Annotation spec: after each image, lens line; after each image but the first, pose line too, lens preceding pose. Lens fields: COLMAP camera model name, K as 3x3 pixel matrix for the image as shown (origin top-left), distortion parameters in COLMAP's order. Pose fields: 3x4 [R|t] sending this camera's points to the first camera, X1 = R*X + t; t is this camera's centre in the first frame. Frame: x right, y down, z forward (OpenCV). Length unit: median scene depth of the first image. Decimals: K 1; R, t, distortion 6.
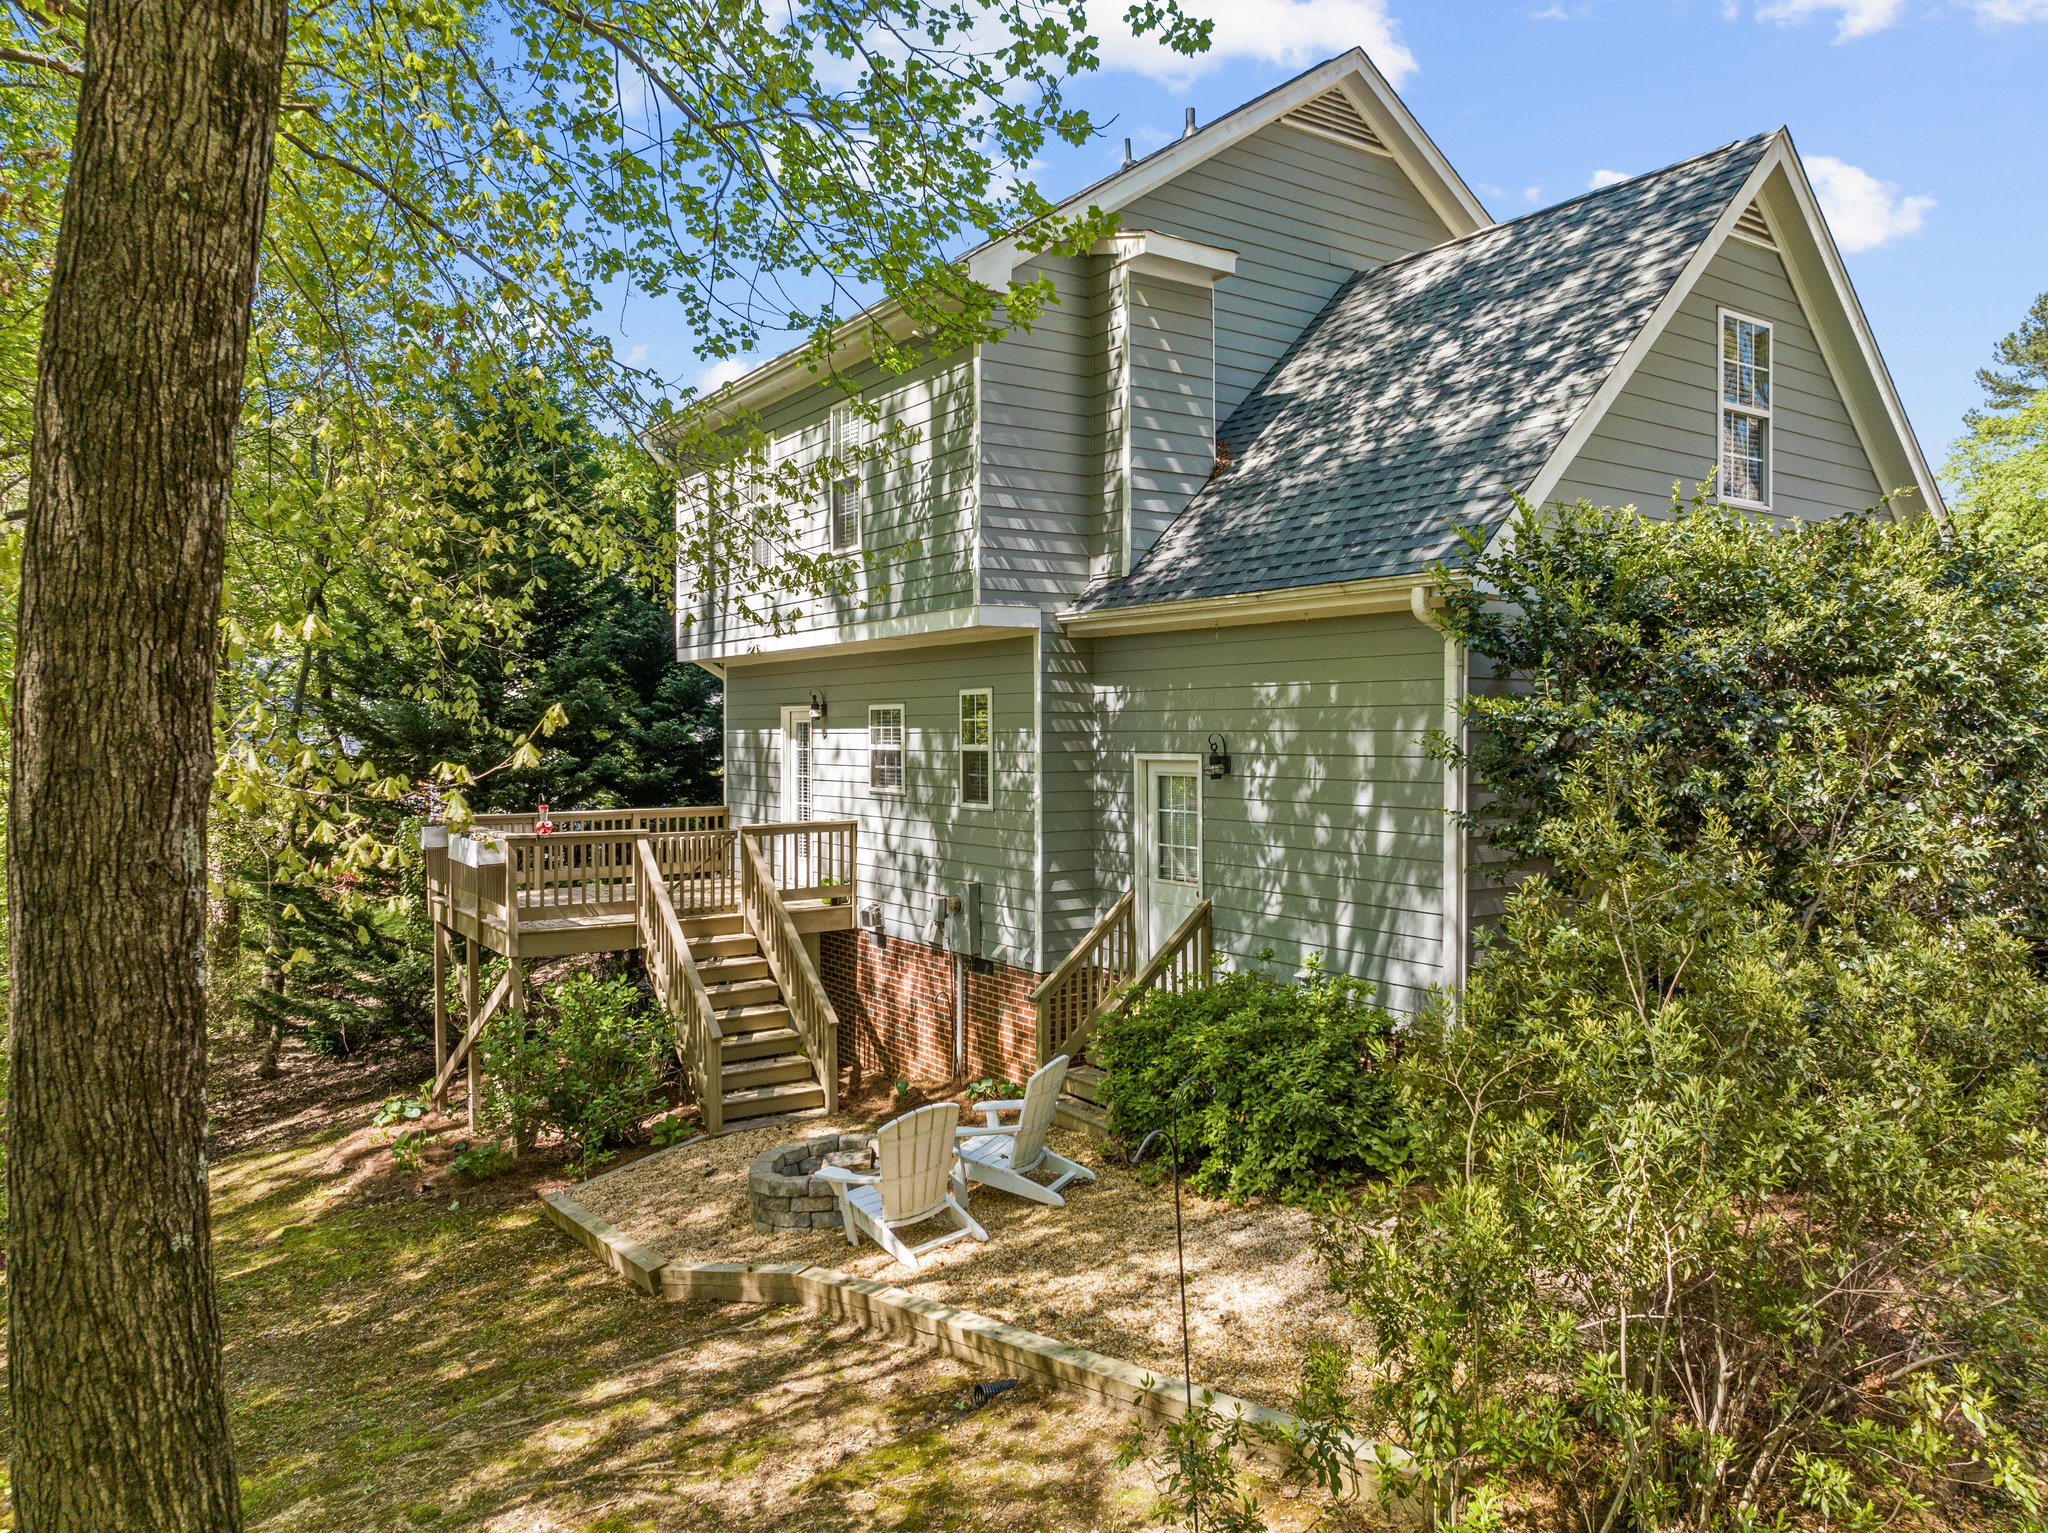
lens RADIAL K [[1420.7, 0, 1024.0], [0, 1420.7, 766.5], [0, 0, 1]] dist [-0.040772, 0.001788]
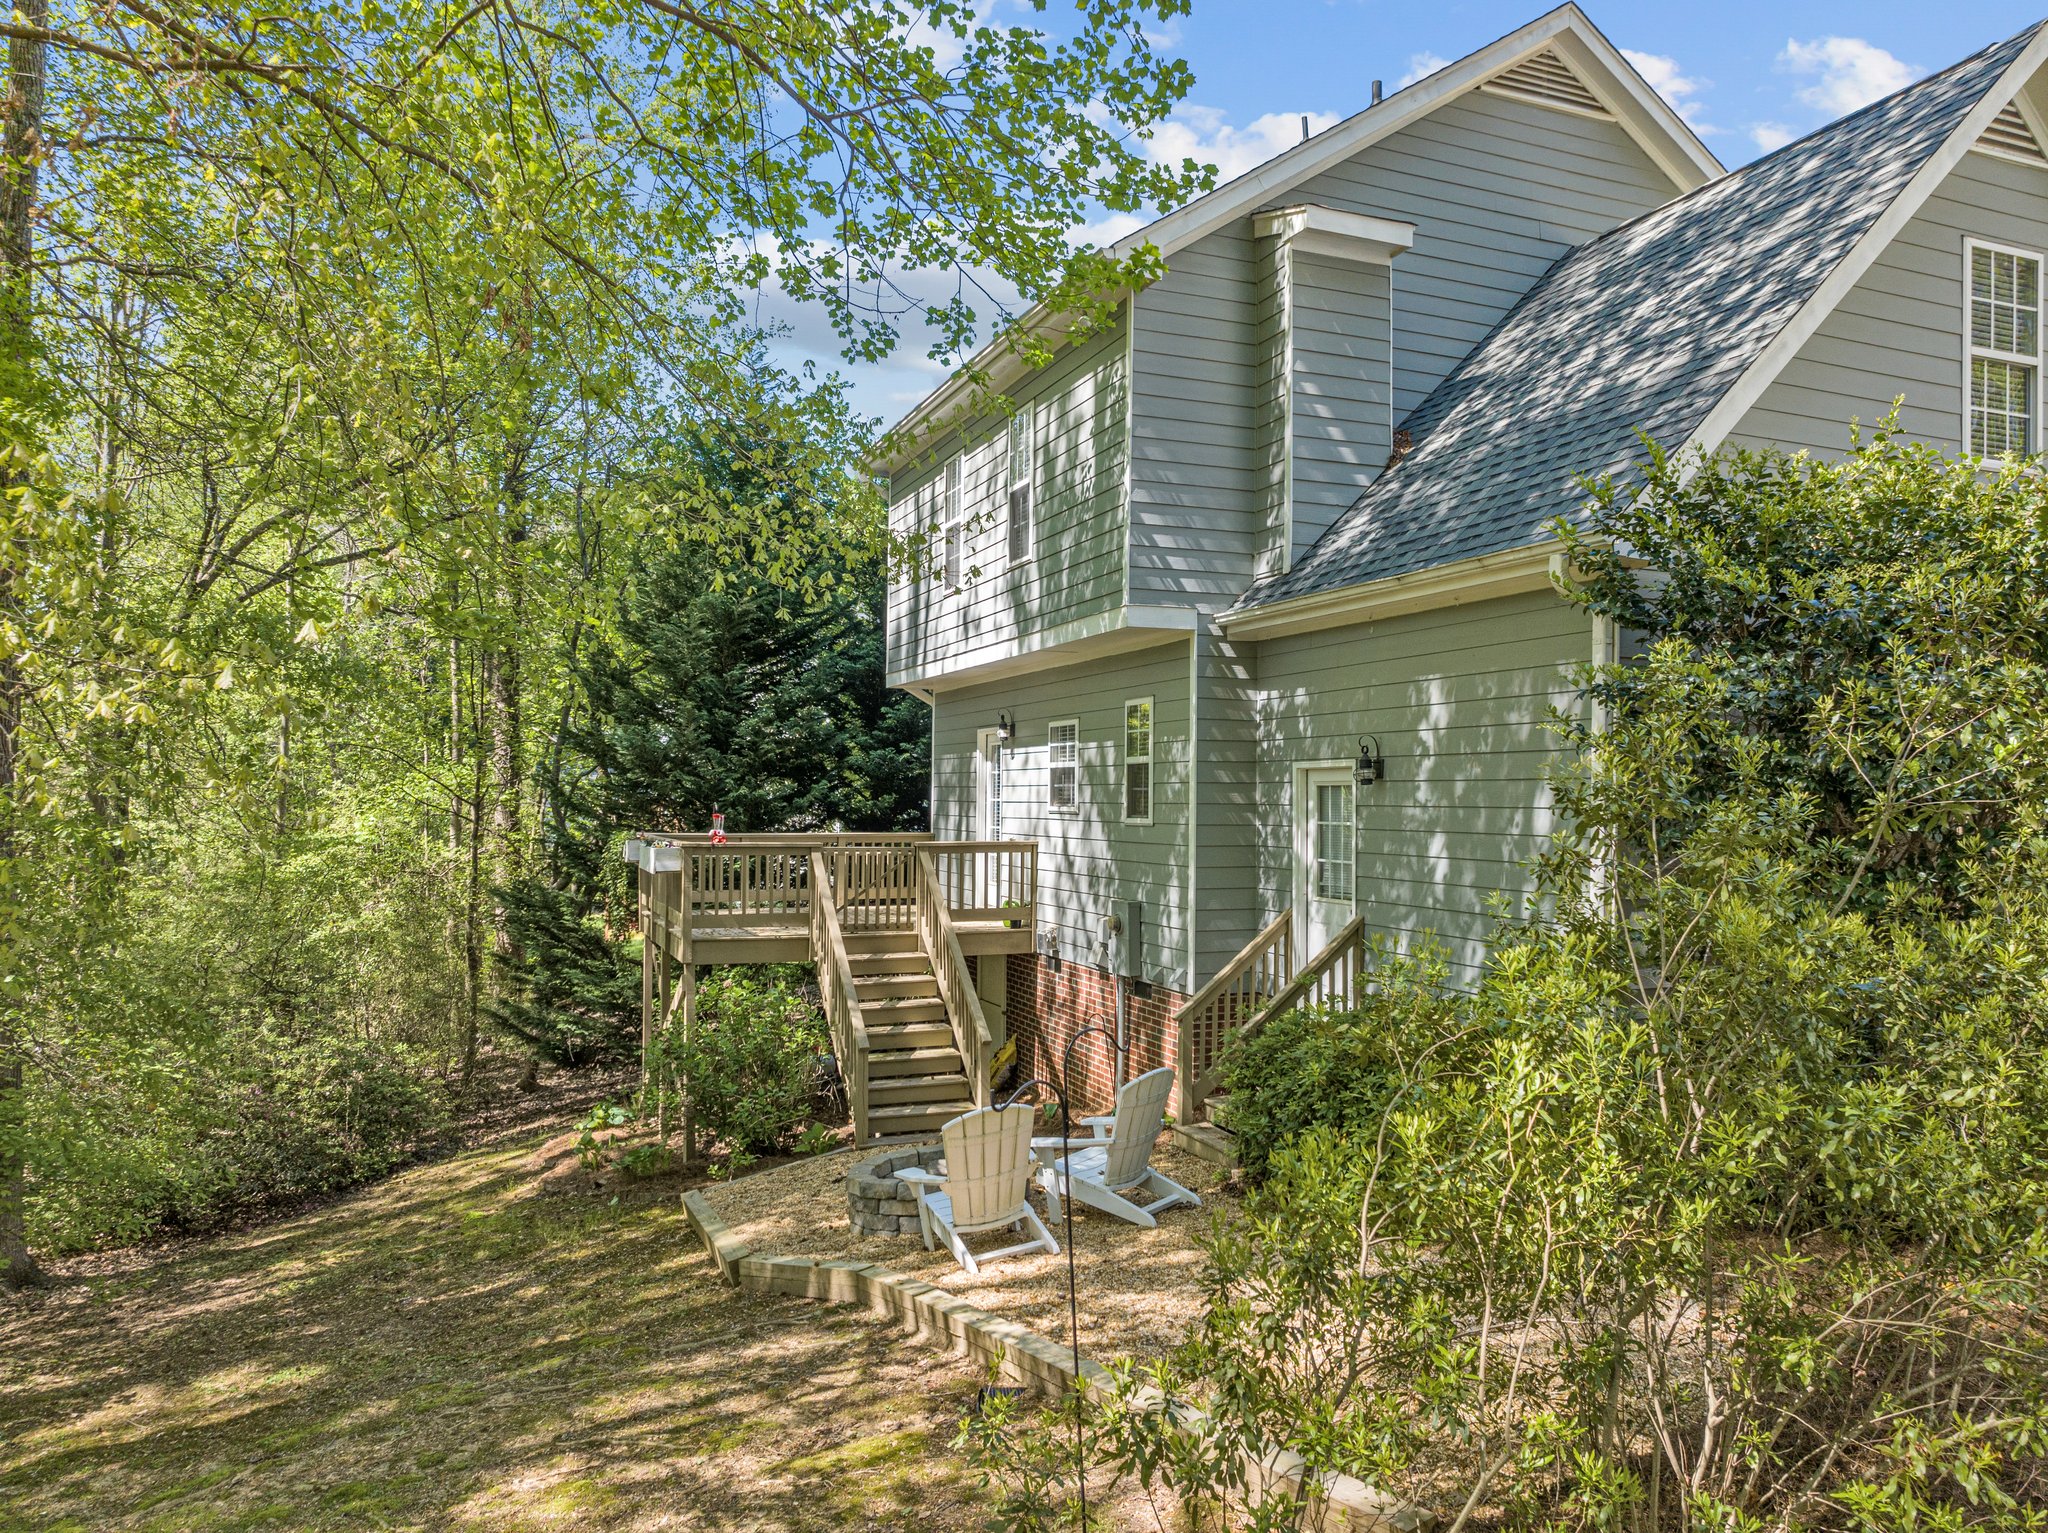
lens RADIAL K [[1443.0, 0, 1030.0], [0, 1443.0, 794.2], [0, 0, 1]] dist [-0.036447, -0.000739]
pose [[0.977301, 0.011309, -0.211554, 0.108421], [-0.016951, 0.999547, -0.024878, 0.038345], [0.211176, 0.027899, 0.977050, 0.038738]]
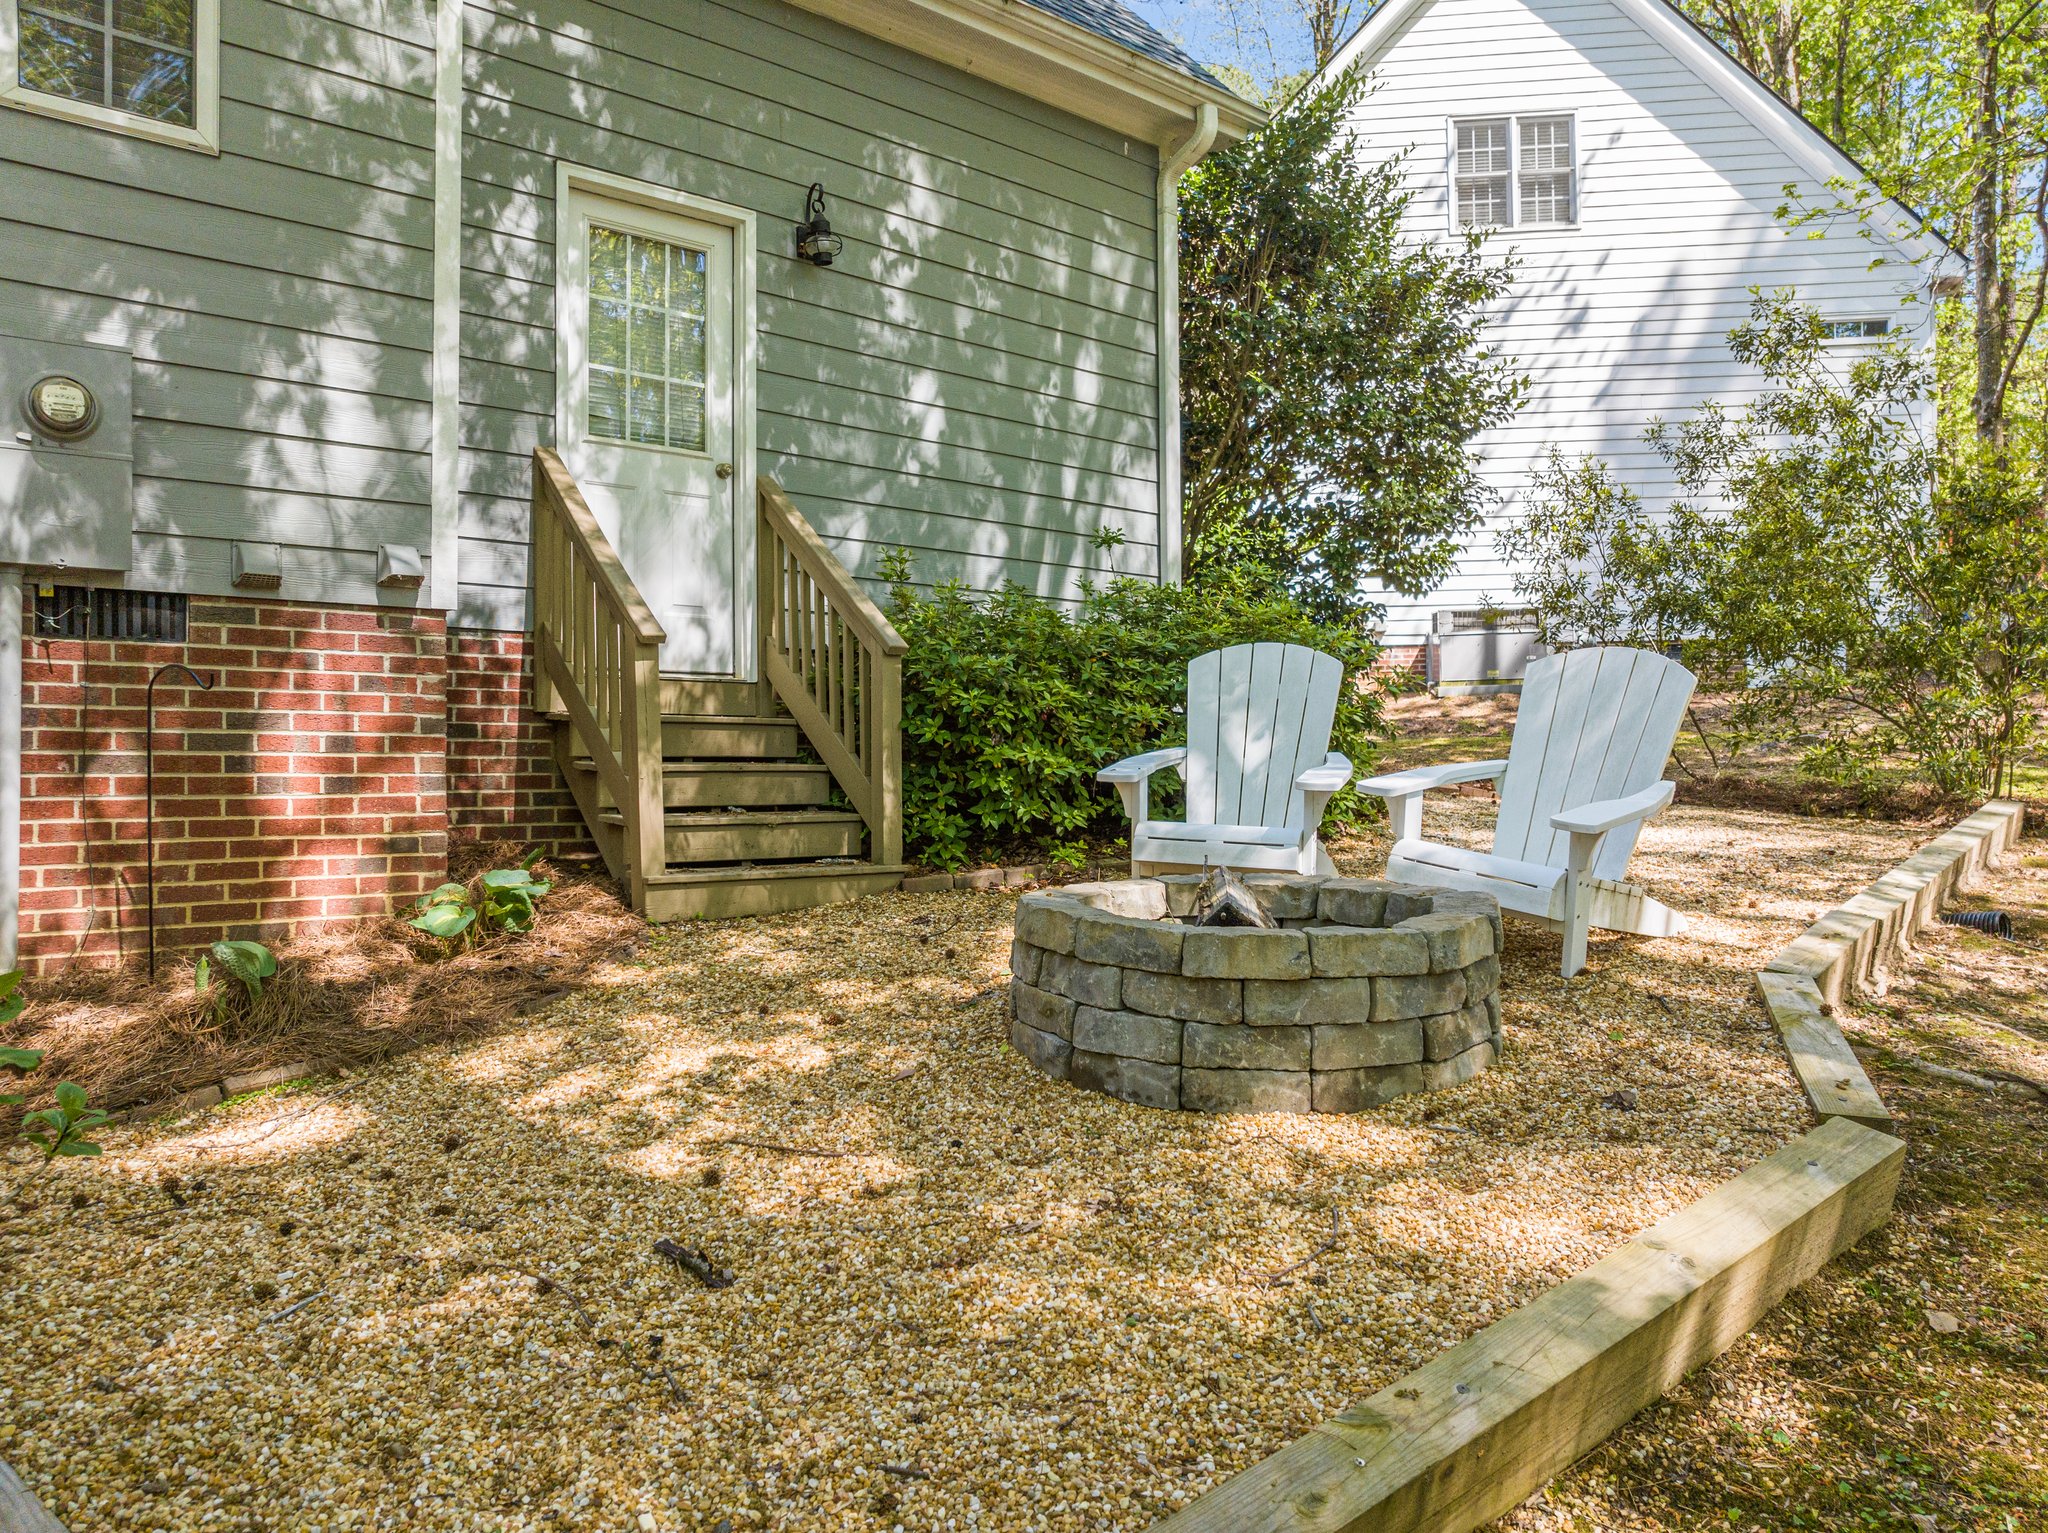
lens RADIAL K [[1443.0, 0, 1030.0], [0, 1443.0, 794.2], [0, 0, 1]] dist [-0.036447, -0.000739]
pose [[-0.126713, 0.000796, 0.991939, -0.409654], [0.033270, 0.999440, 0.003448, 0.203066], [-0.991381, 0.033439, -0.126668, 0.906796]]
